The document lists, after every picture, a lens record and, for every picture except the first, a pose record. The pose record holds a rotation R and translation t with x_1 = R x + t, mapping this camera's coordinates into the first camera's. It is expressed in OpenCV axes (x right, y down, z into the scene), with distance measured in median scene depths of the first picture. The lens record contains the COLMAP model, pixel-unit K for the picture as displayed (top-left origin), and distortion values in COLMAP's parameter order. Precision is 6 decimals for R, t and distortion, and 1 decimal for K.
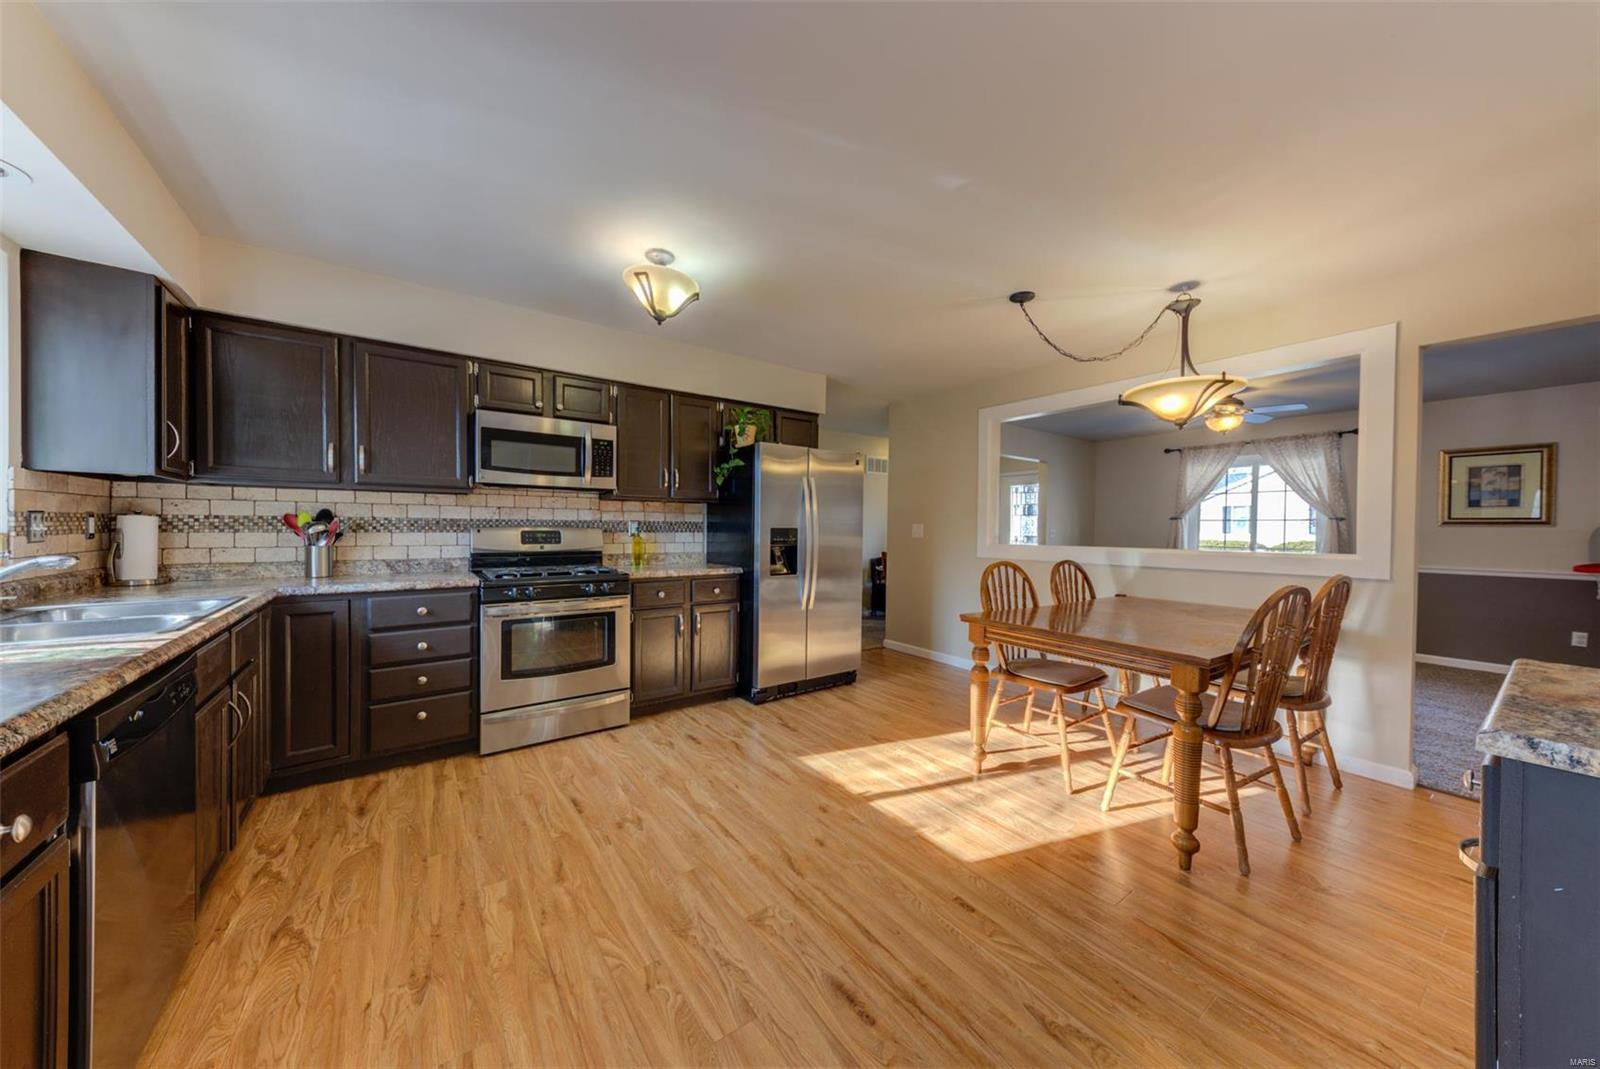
lens RADIAL K [[534.6, 0, 803.4], [0, 534.6, 530.3], [0, 0, 1]] dist [0.005386, -0.003756]
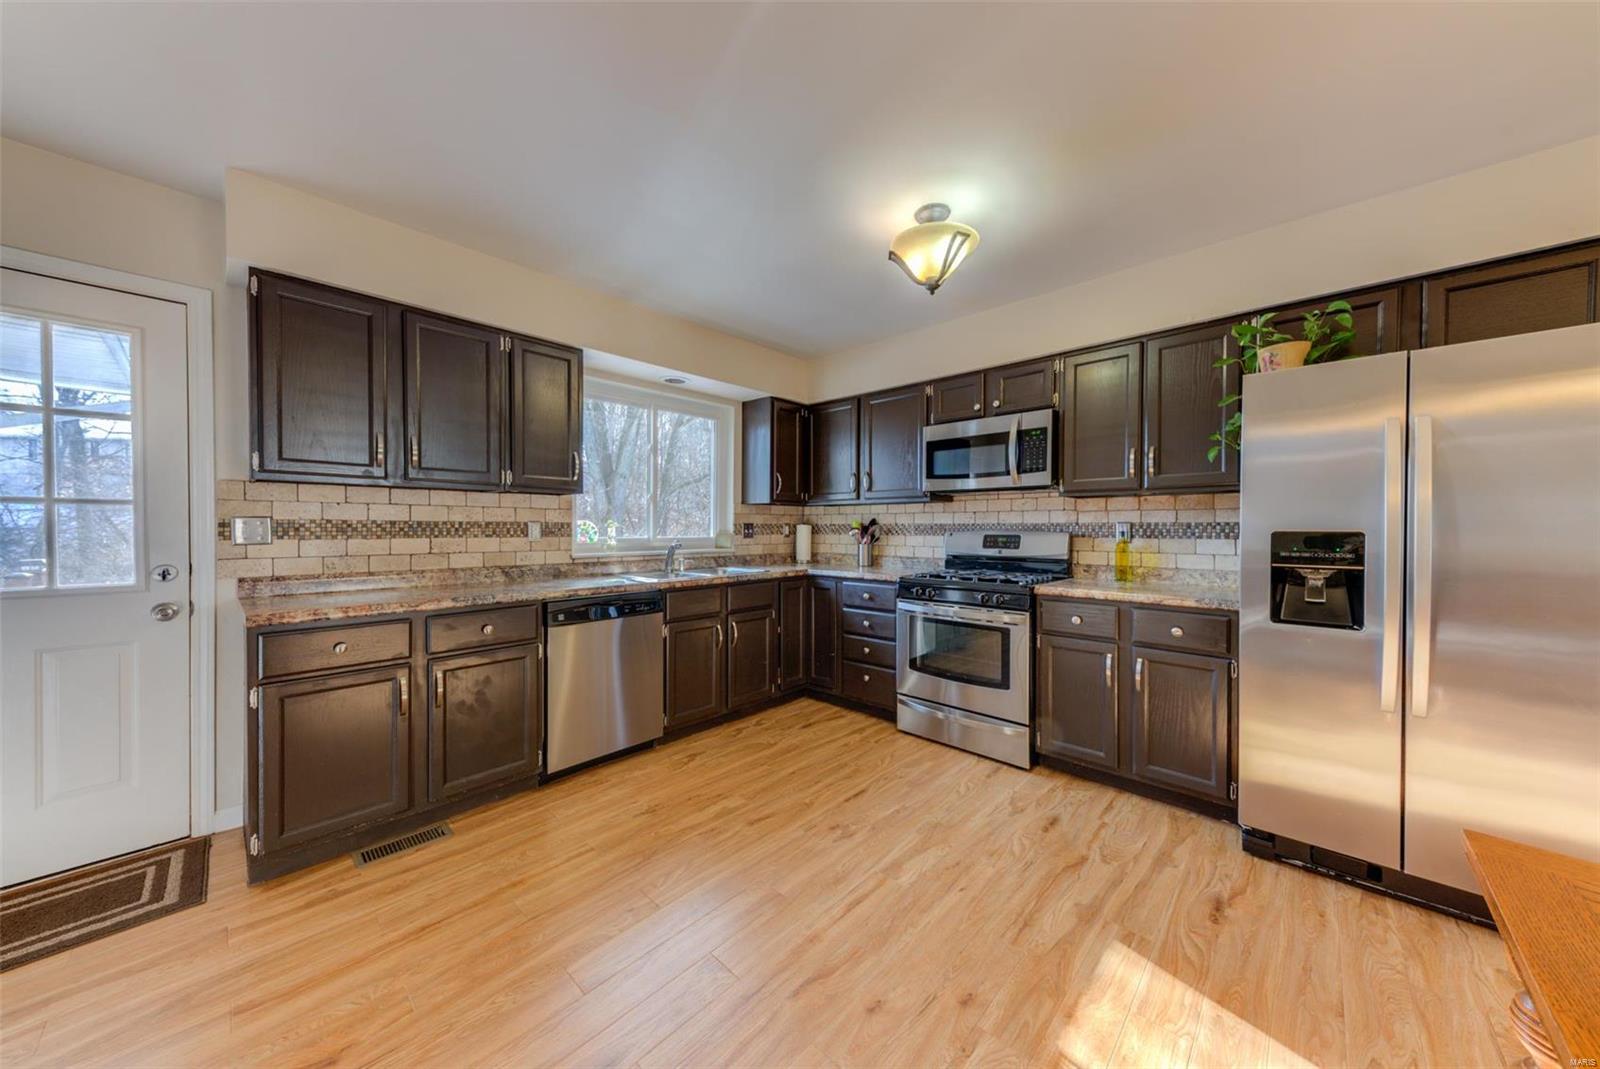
lens RADIAL K [[536.9, 0, 800.0], [0, 536.9, 534.5], [0, 0, 1]] dist [0.020657, -0.003683]
pose [[0.181710, 0.004960, -0.983340, 0.483417], [-0.006239, 0.999973, 0.003891, -0.001613], [0.983332, 0.005428, 0.181736, 0.565191]]
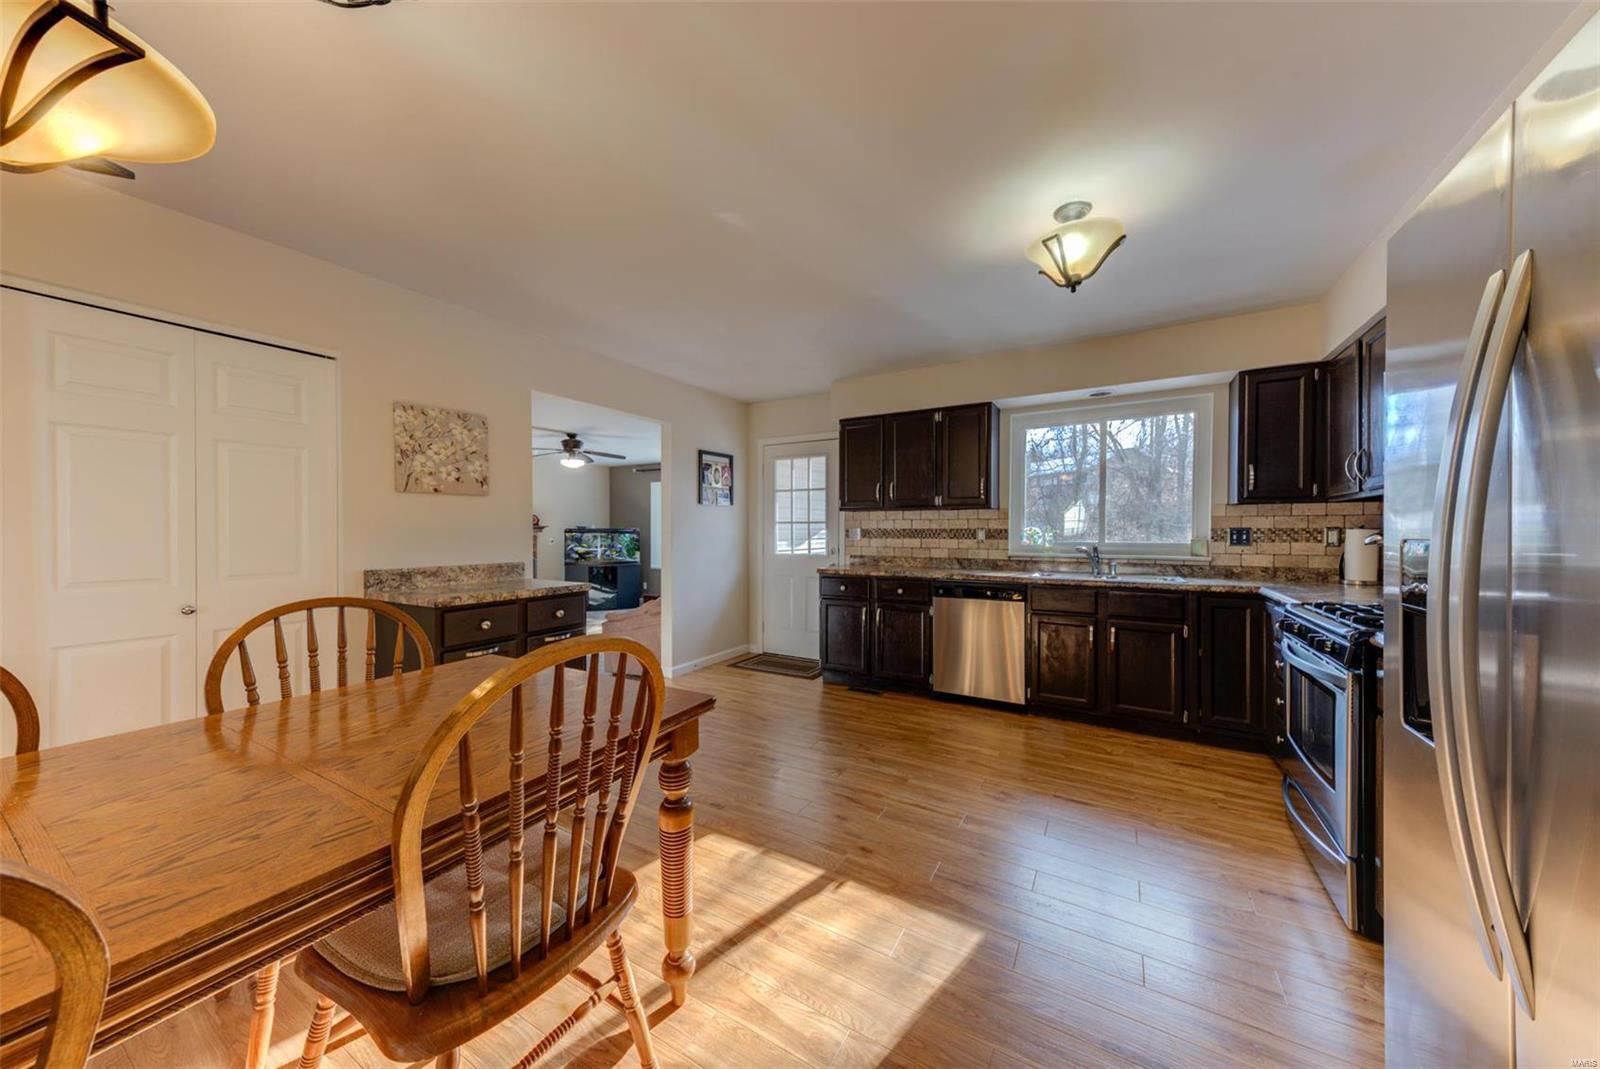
lens RADIAL K [[536.9, 0, 800.0], [0, 536.9, 534.5], [0, 0, 1]] dist [0.020657, -0.003683]
pose [[-0.919298, -0.008298, -0.393476, 0.398165], [-0.012160, 0.999899, 0.007325, -0.007479], [0.393375, 0.011519, -0.919306, 1.429553]]
